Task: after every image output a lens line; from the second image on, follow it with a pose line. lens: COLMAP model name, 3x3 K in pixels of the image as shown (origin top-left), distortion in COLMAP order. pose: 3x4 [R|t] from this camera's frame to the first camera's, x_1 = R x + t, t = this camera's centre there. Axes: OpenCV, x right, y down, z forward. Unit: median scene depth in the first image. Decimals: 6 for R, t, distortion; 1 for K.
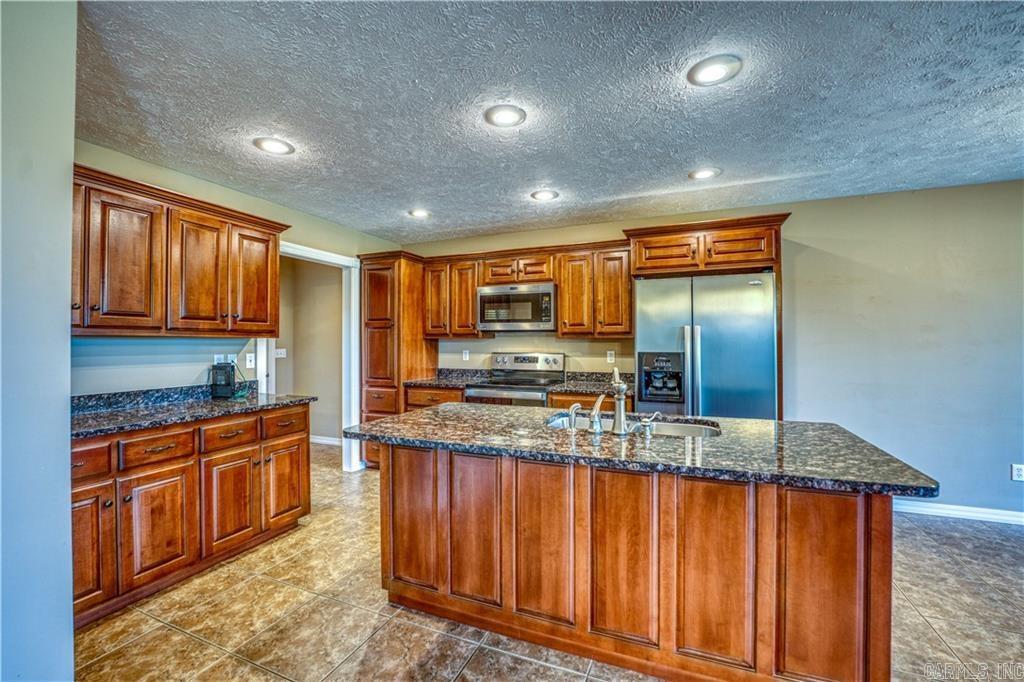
lens RADIAL K [[428.9, 0, 494.9], [0, 428.9, 337.9], [0, 0, 1]] dist [-0.024830, -0.000724]
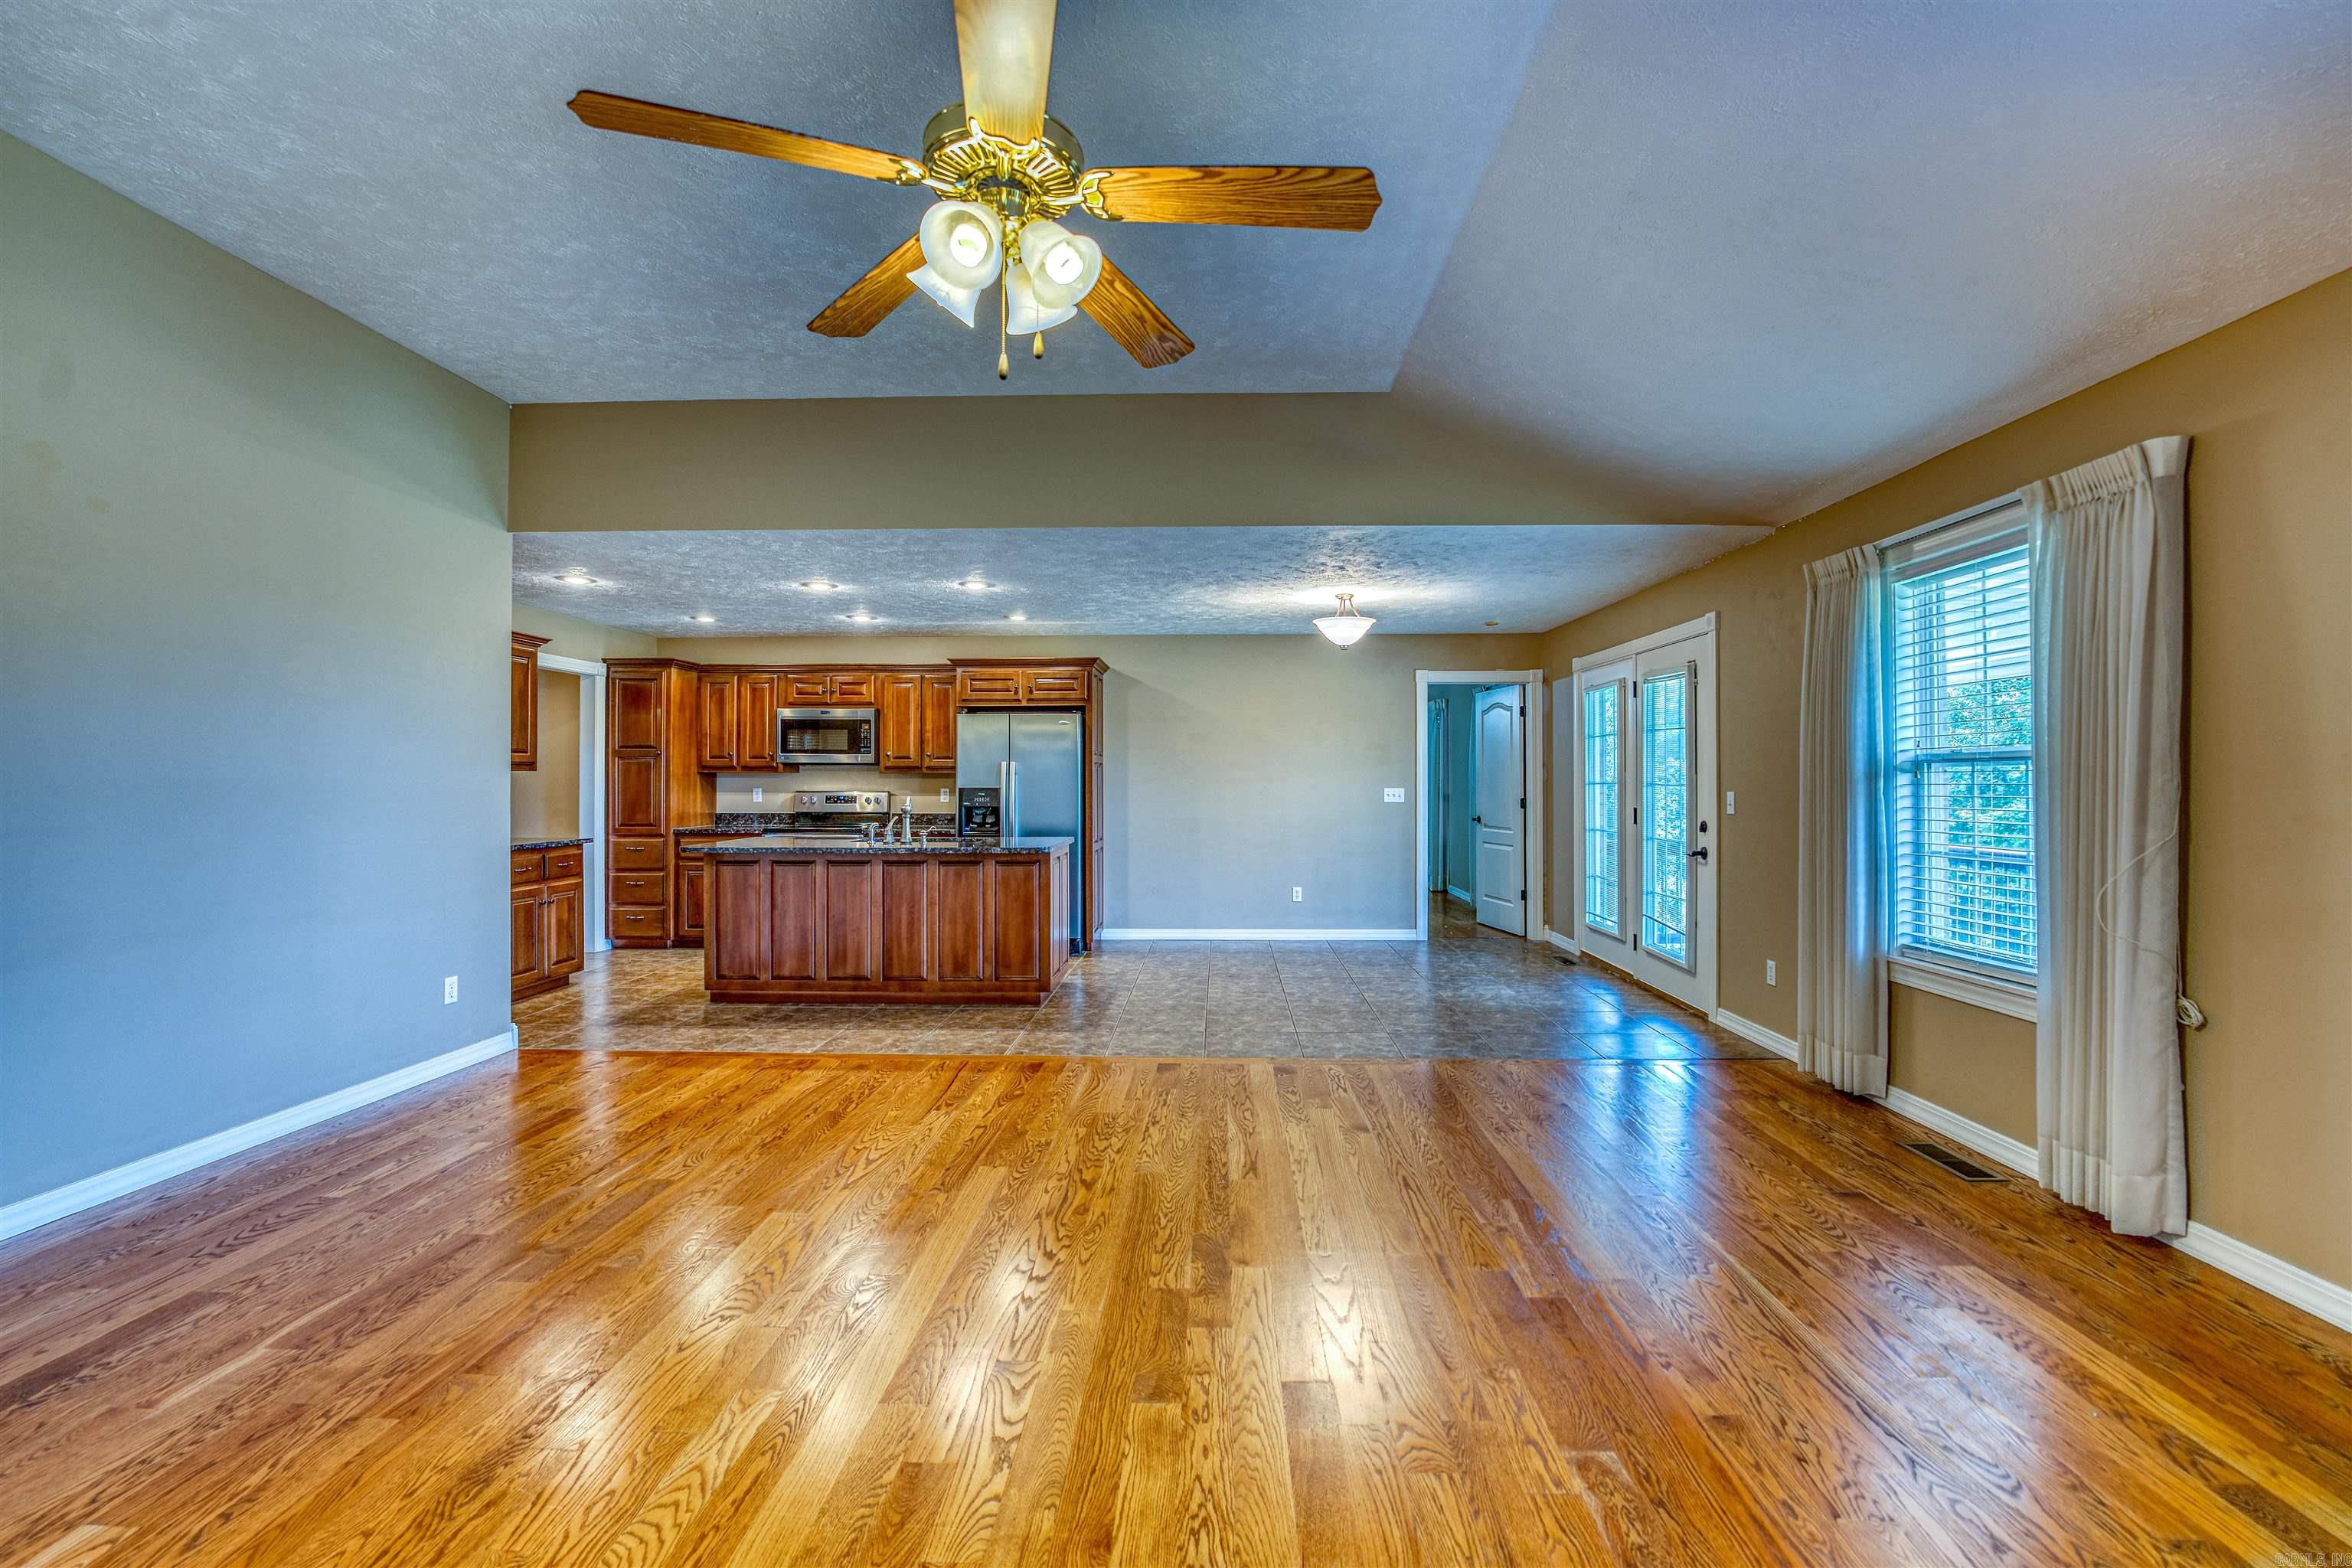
lens RADIAL K [[985.1, 0, 1172.6], [0, 985.1, 780.1], [0, 0, 1]] dist [-0.024830, -0.000724]
pose [[0.926629, 0.003281, 0.375964, -0.046053], [-0.006742, 0.999946, 0.007891, -0.004271], [-0.375918, -0.009846, 0.926601, -0.989202]]
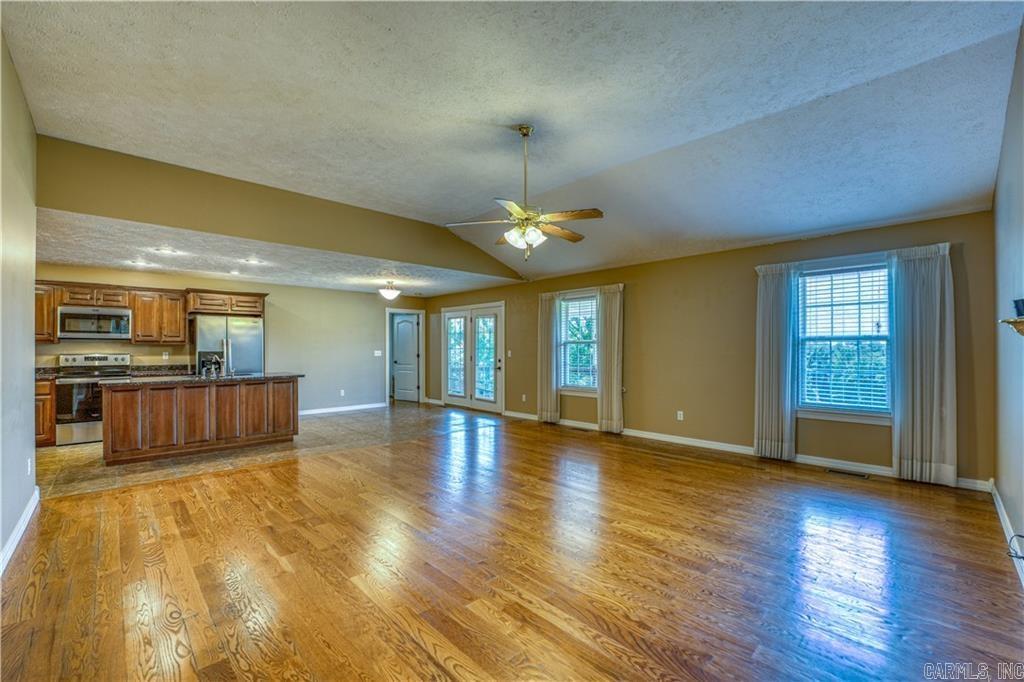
lens RADIAL K [[428.9, 0, 512.0], [0, 428.9, 345.9], [0, 0, 1]] dist [-0.024830, -0.000724]
pose [[0.382397, 0.007170, 0.923971, -0.732777], [-0.008636, 0.999954, -0.004185, 0.001849], [-0.923958, -0.006379, 0.382441, -0.877723]]
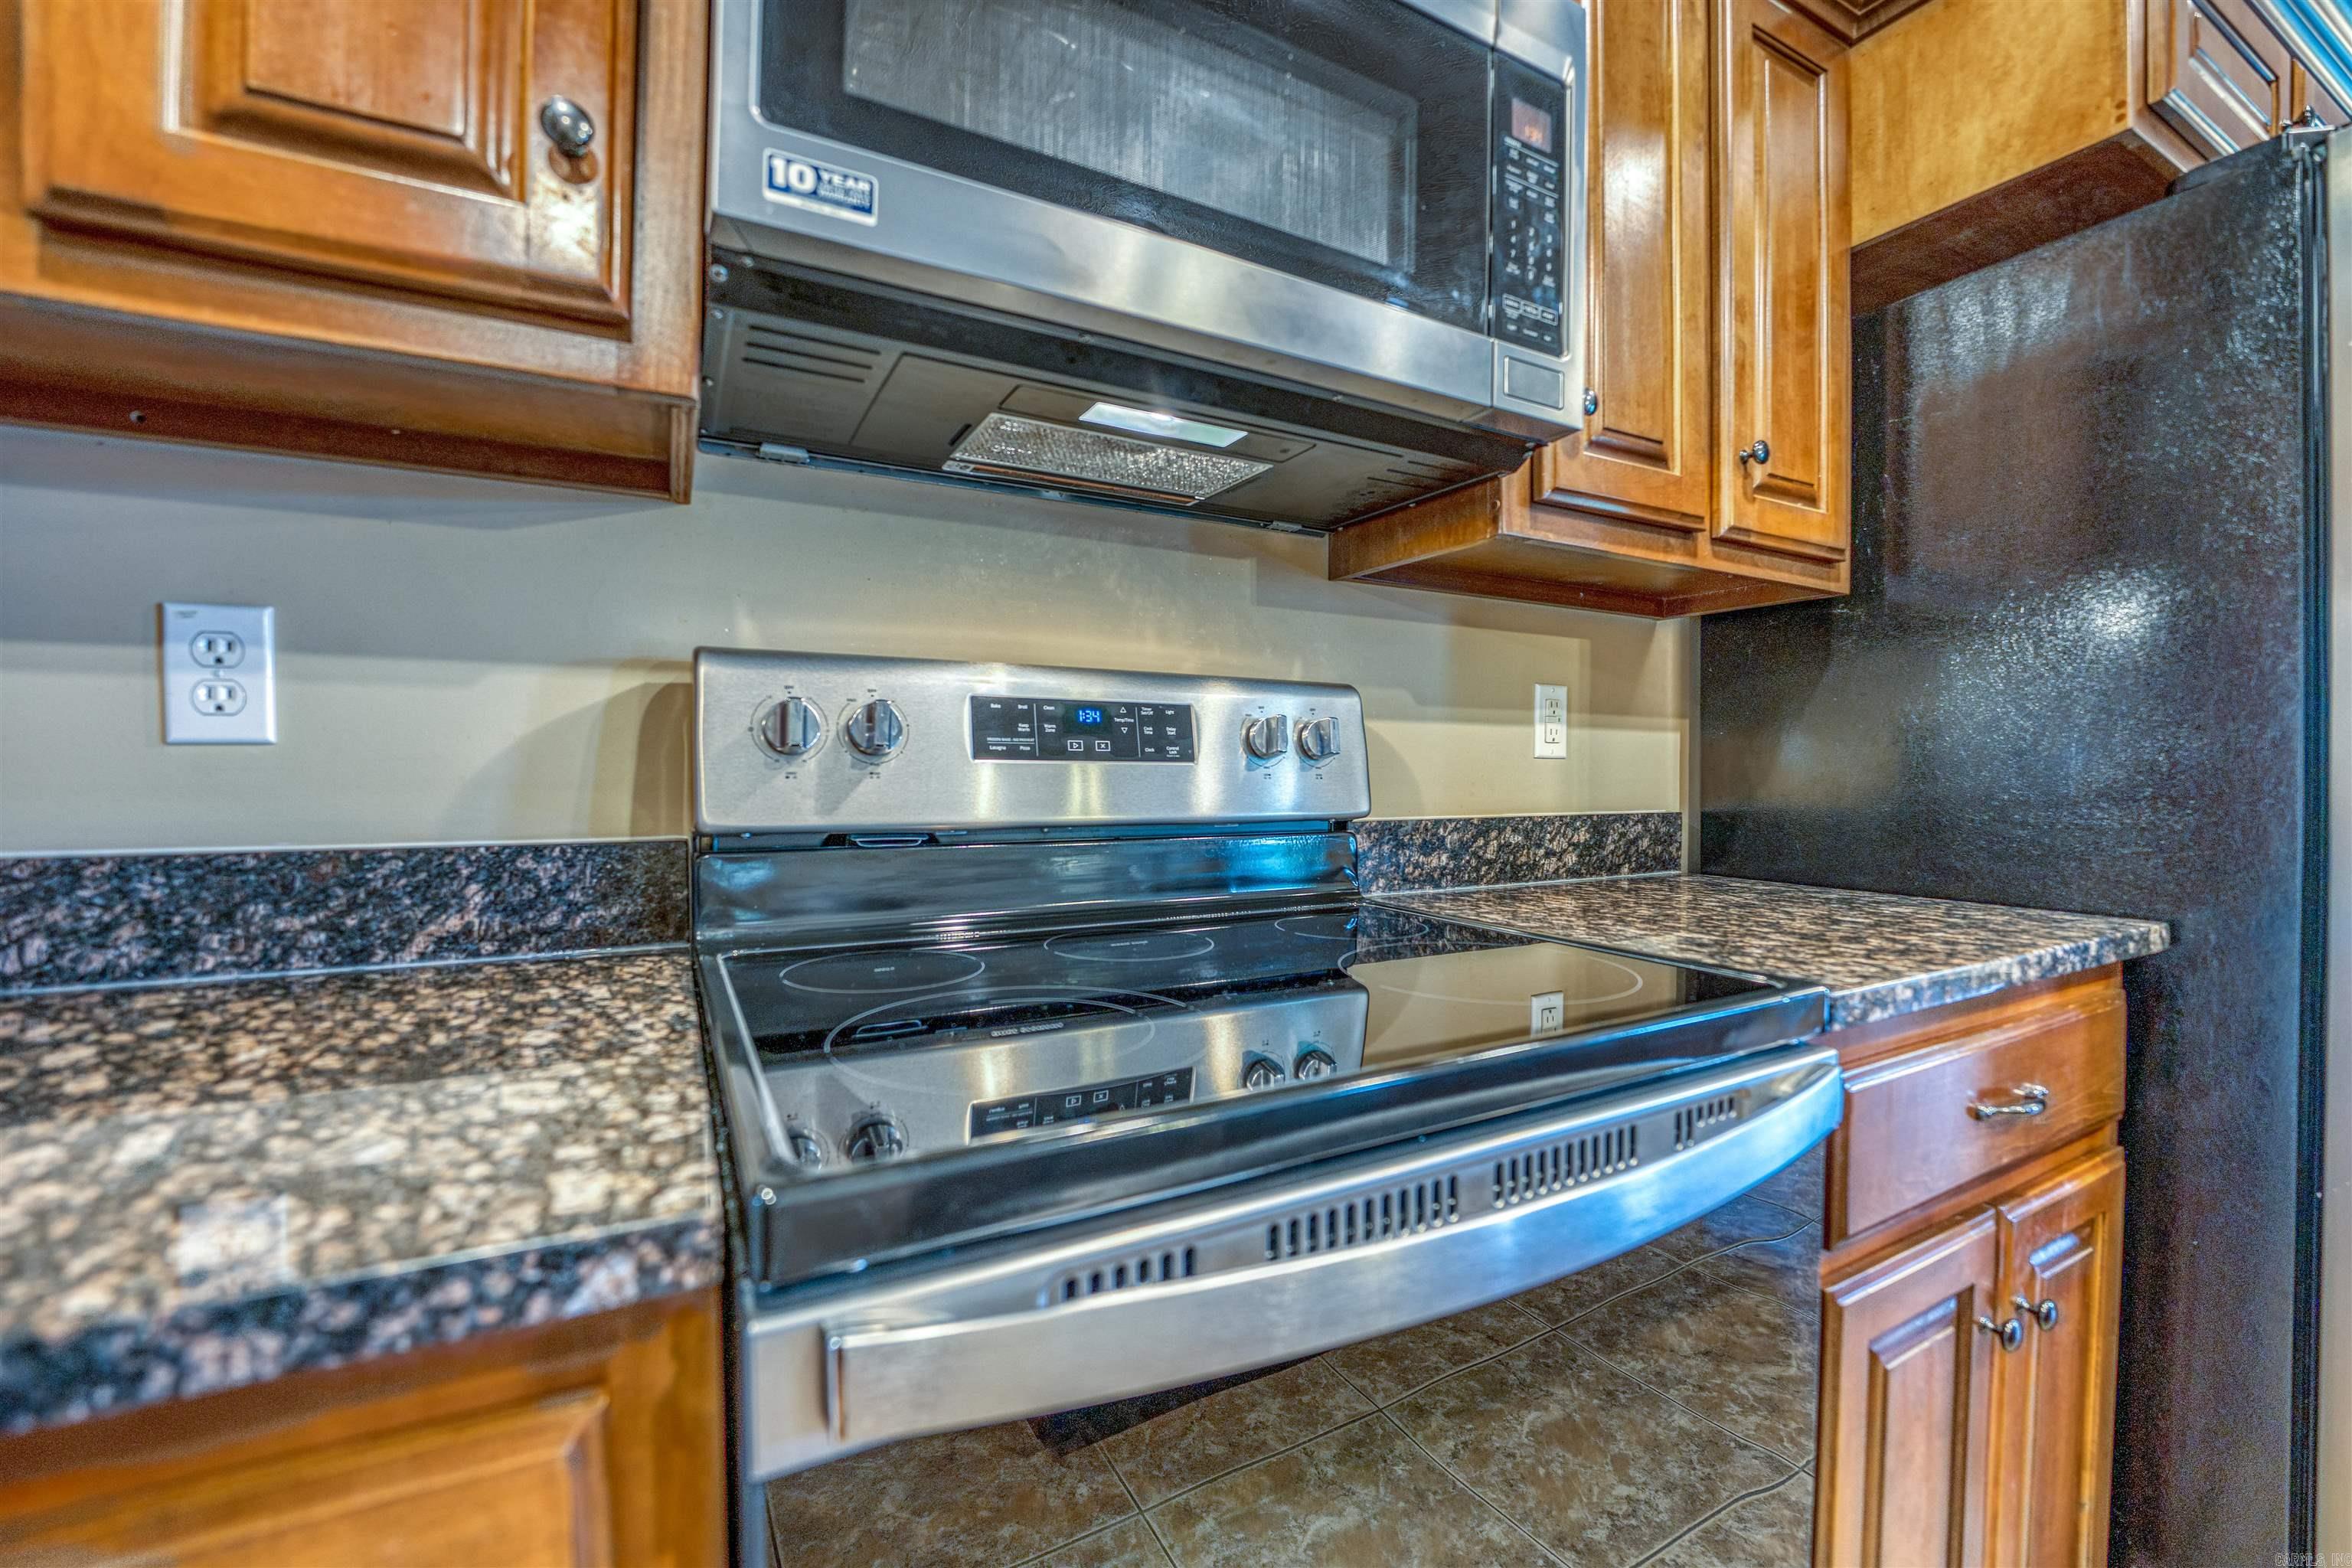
lens RADIAL K [[985.1, 0, 1189.8], [0, 985.1, 777.7], [0, 0, 1]] dist [-0.024830, -0.000724]
pose [[0.602384, -0.005759, 0.798186, -0.115071], [-0.014210, 0.999738, 0.017937, 0.061171], [-0.798080, -0.022148, 0.602144, 0.880940]]
